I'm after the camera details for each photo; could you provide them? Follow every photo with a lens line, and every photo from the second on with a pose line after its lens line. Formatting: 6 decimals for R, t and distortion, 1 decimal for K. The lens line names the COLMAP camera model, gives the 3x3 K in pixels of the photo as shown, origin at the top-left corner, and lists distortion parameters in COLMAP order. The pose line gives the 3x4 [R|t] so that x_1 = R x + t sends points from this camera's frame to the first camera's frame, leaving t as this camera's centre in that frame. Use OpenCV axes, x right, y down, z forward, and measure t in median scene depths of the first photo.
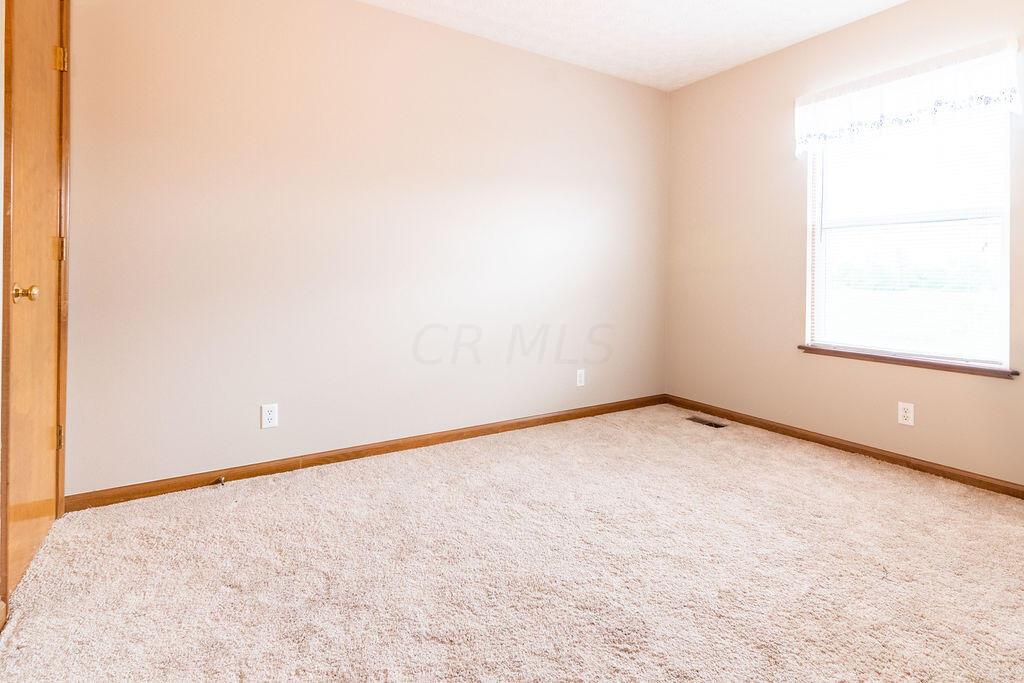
lens RADIAL K [[502.2, 0, 507.9], [0, 502.2, 325.3], [0, 0, 1]] dist [-0.002936, 0.002552]
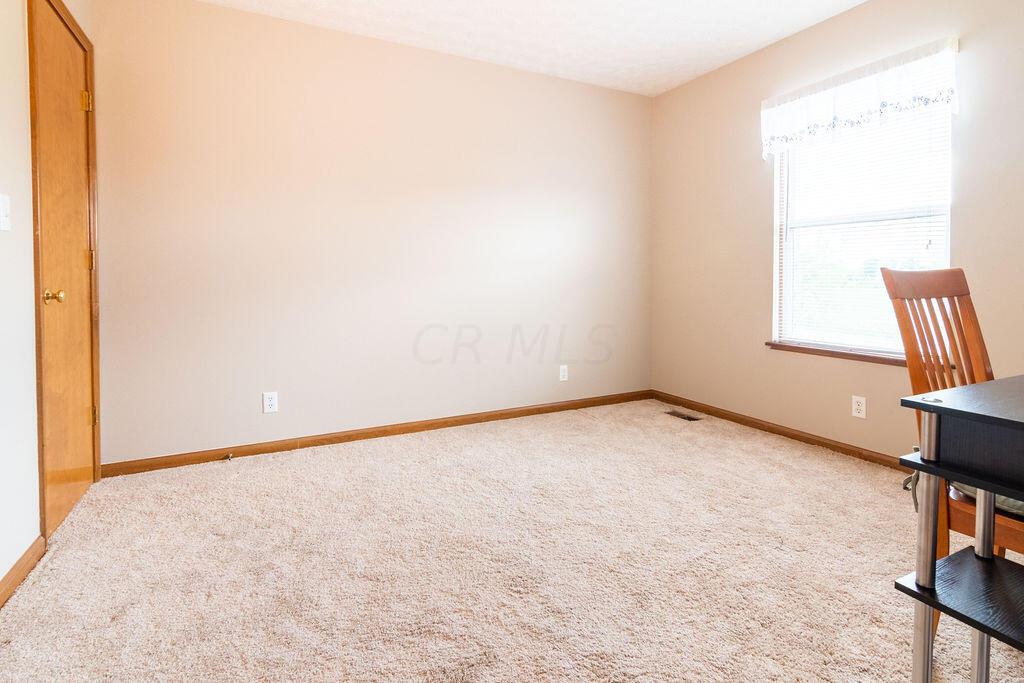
lens RADIAL K [[502.5, 0, 512.7], [0, 502.5, 340.2], [0, 0, 1]] dist [-0.003676, 0.003663]
pose [[0.996262, -0.000887, -0.086377, 0.219292], [0.003060, 0.999682, 0.025027, 0.013514], [0.086327, -0.025198, 0.995948, -0.117745]]
